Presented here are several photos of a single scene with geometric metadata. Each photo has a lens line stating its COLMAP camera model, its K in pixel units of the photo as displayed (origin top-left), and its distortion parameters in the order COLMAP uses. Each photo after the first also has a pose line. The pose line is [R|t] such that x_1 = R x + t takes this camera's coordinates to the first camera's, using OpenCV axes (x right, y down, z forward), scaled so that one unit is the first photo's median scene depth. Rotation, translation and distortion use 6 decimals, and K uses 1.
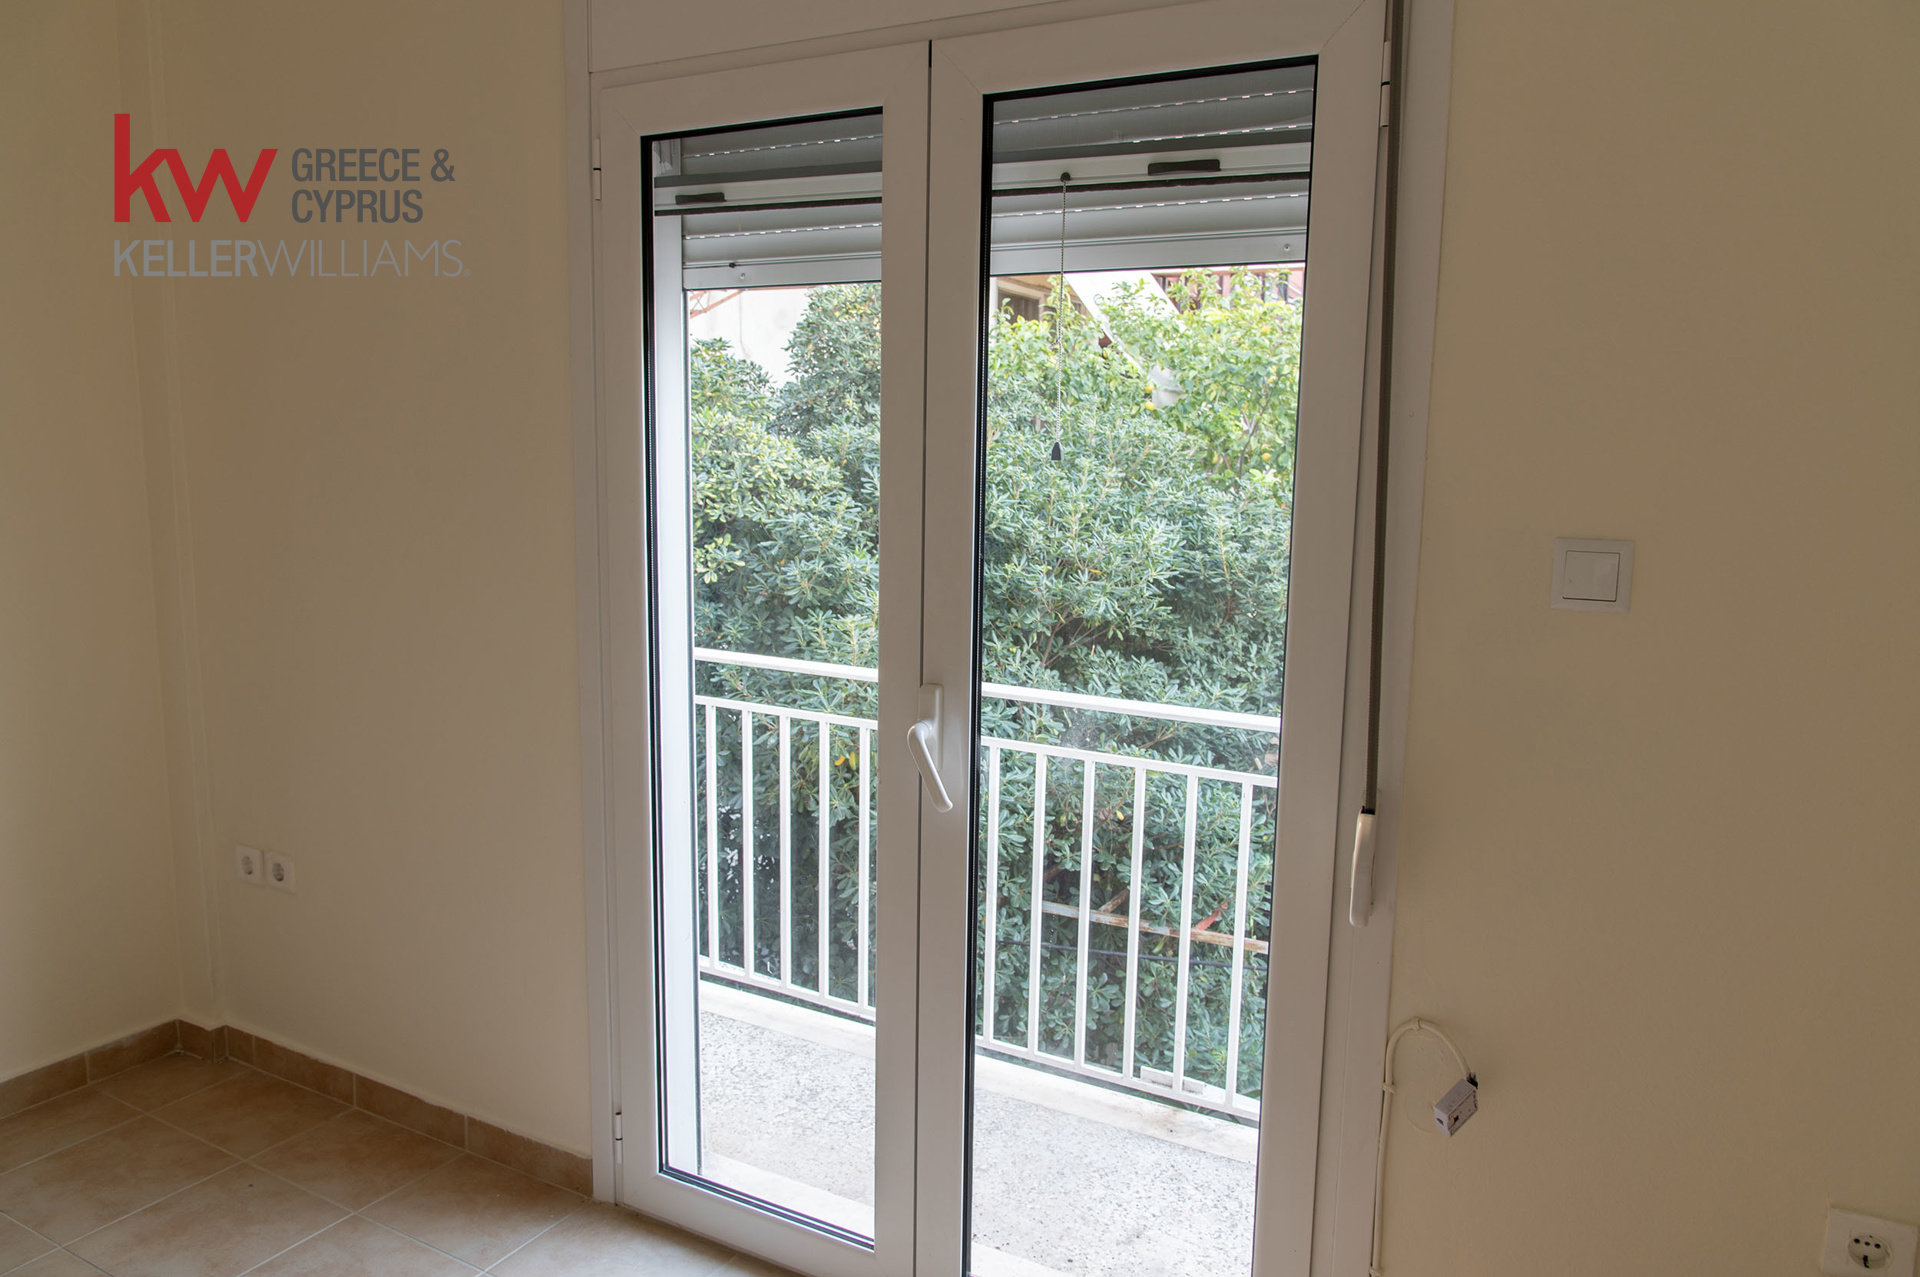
lens RADIAL K [[1311.6, 0, 960.0], [0, 1311.6, 638.5], [0, 0, 1]] dist [-0.011799, -0.007328]
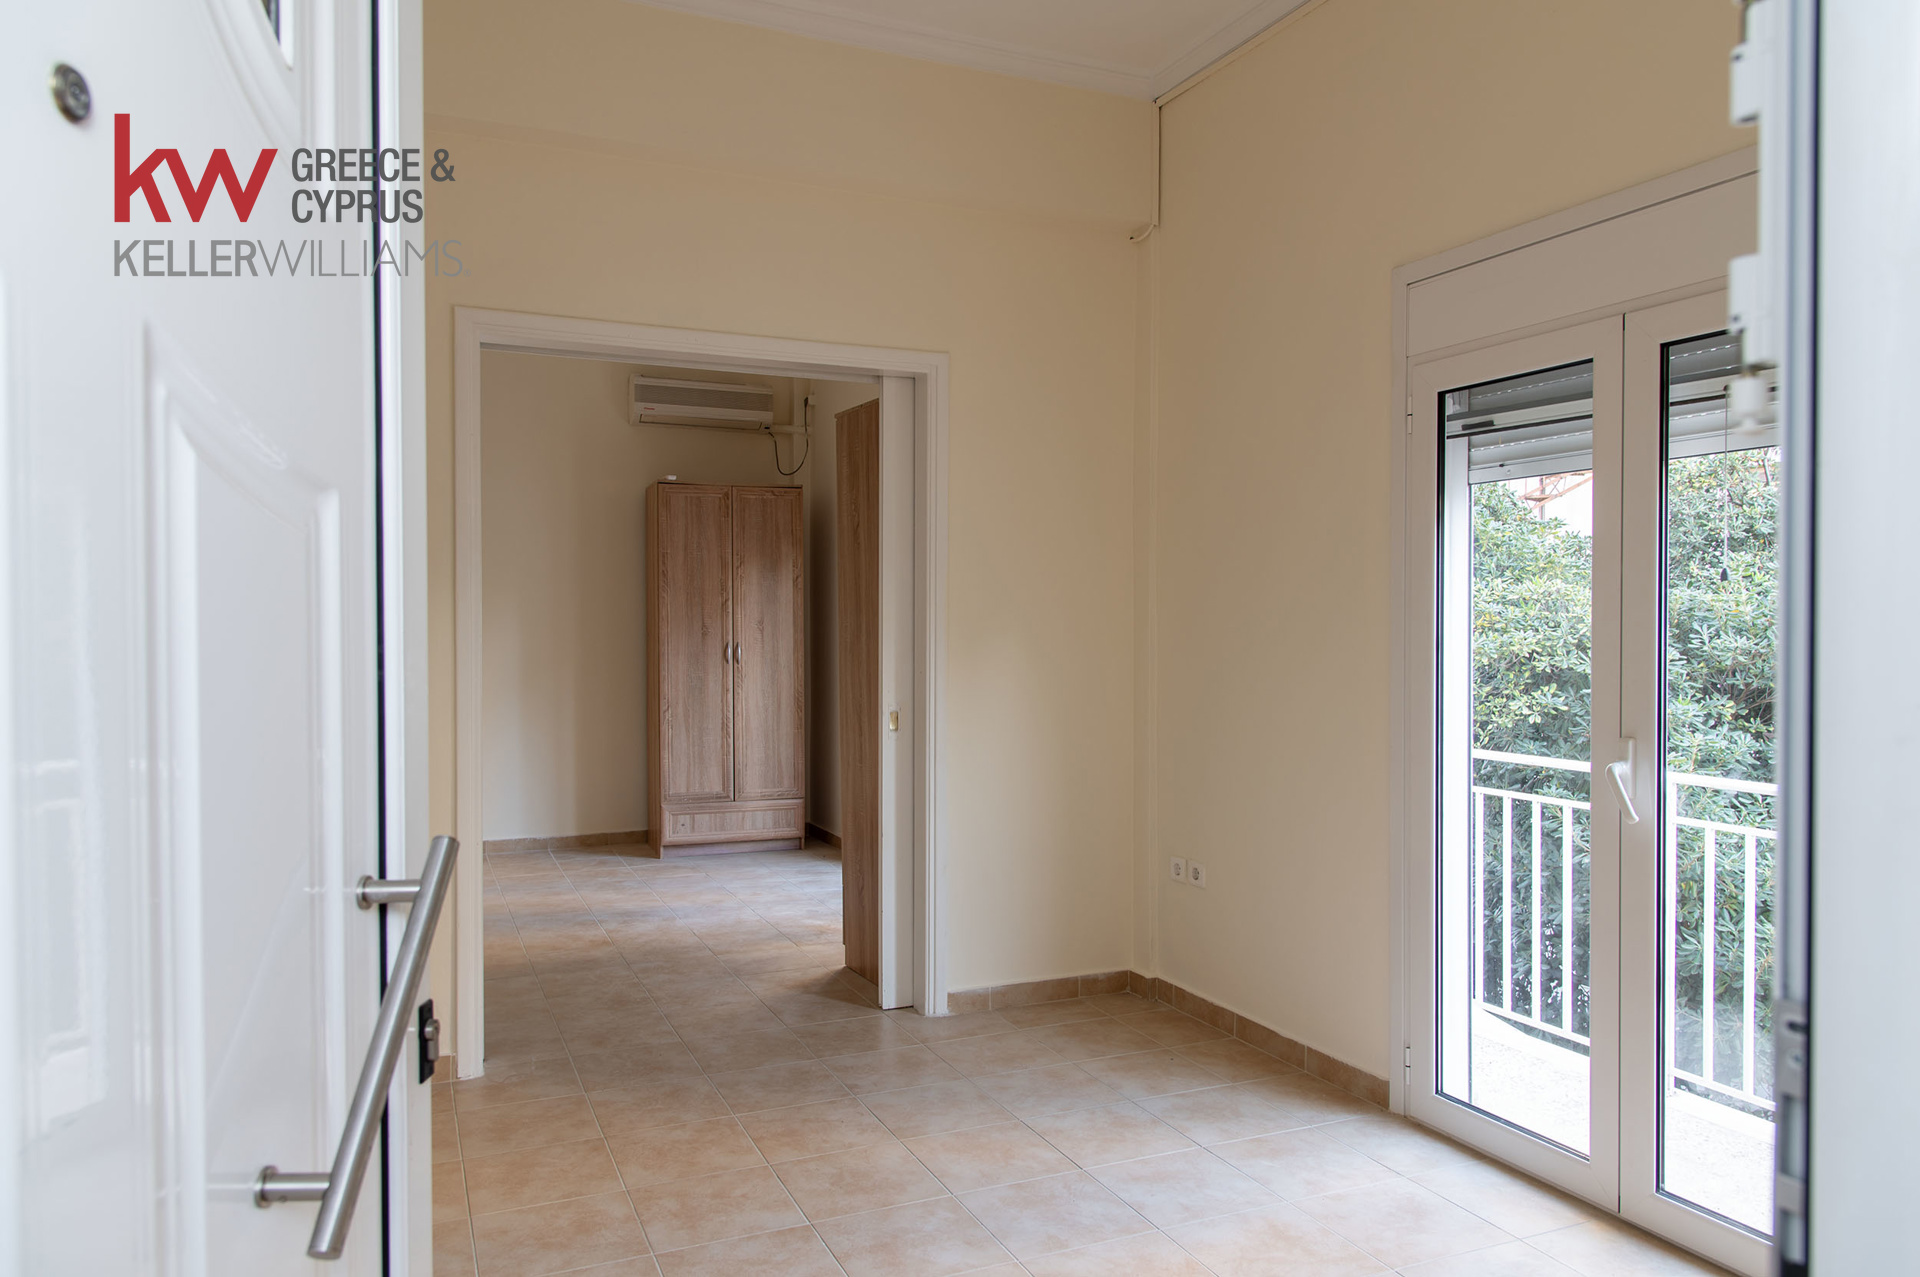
lens RADIAL K [[1313.2, 0, 960.0], [0, 1313.2, 638.5], [0, 0, 1]] dist [0.035002, -0.001586]
pose [[0.799594, -0.012026, -0.600420, 0.189869], [-0.076281, 0.989667, -0.121408, 0.113543], [0.595676, 0.142877, 0.790415, -0.429271]]
